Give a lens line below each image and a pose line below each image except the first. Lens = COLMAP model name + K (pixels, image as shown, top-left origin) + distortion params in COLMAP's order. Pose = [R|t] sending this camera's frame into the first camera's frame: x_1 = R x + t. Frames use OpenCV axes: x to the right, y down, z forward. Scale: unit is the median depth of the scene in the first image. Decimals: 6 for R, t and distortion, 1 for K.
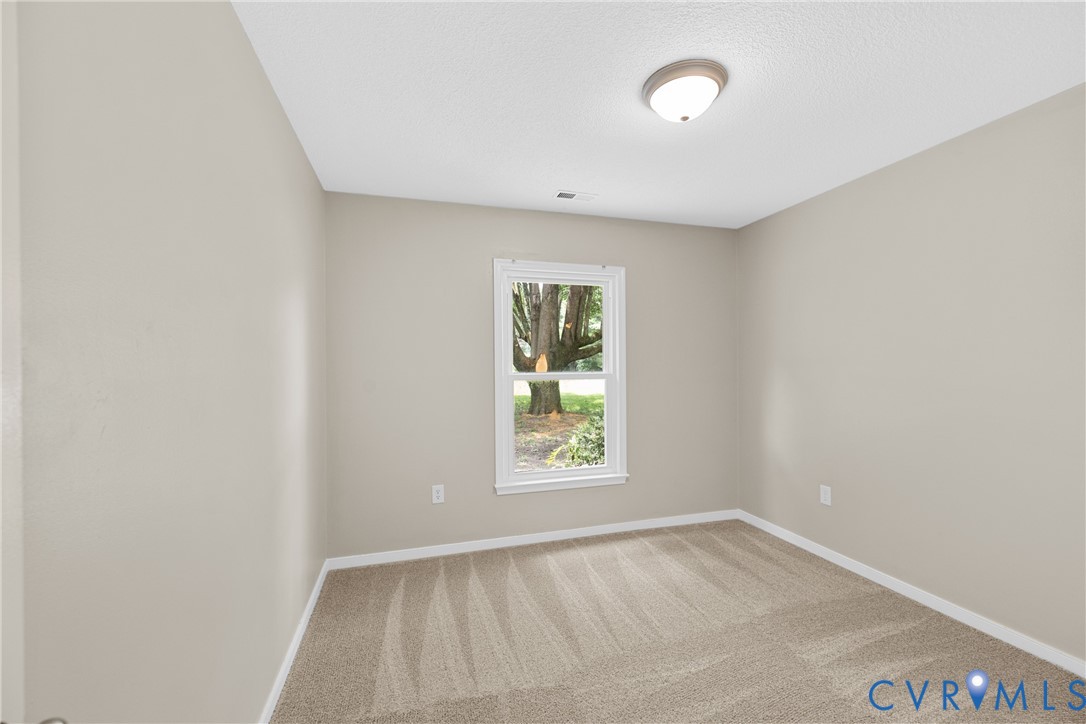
lens RADIAL K [[454.9, 0, 551.5], [0, 454.9, 362.8], [0, 0, 1]] dist [0.000501, 0.000000]
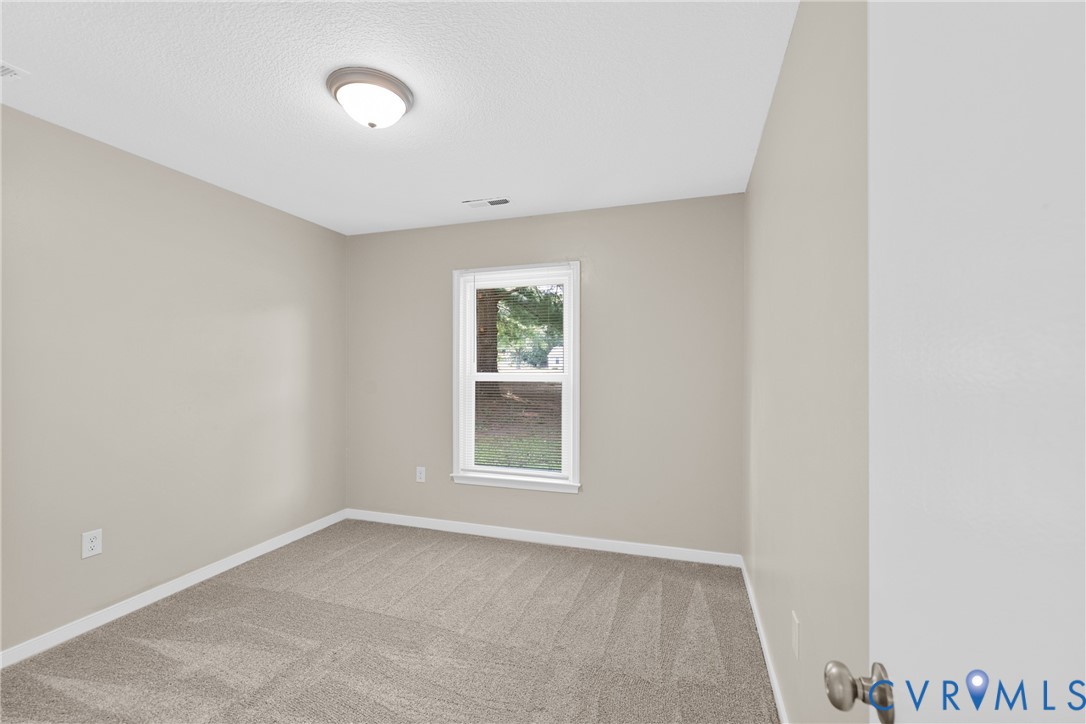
lens RADIAL K [[454.9, 0, 551.5], [0, 454.9, 362.8], [0, 0, 1]] dist [0.000501, 0.000000]
pose [[0.823219, -0.000217, -0.567724, 0.707406], [0.000019, 1.000000, -0.000354, -0.003206], [0.567725, 0.000280, 0.823219, 0.217202]]
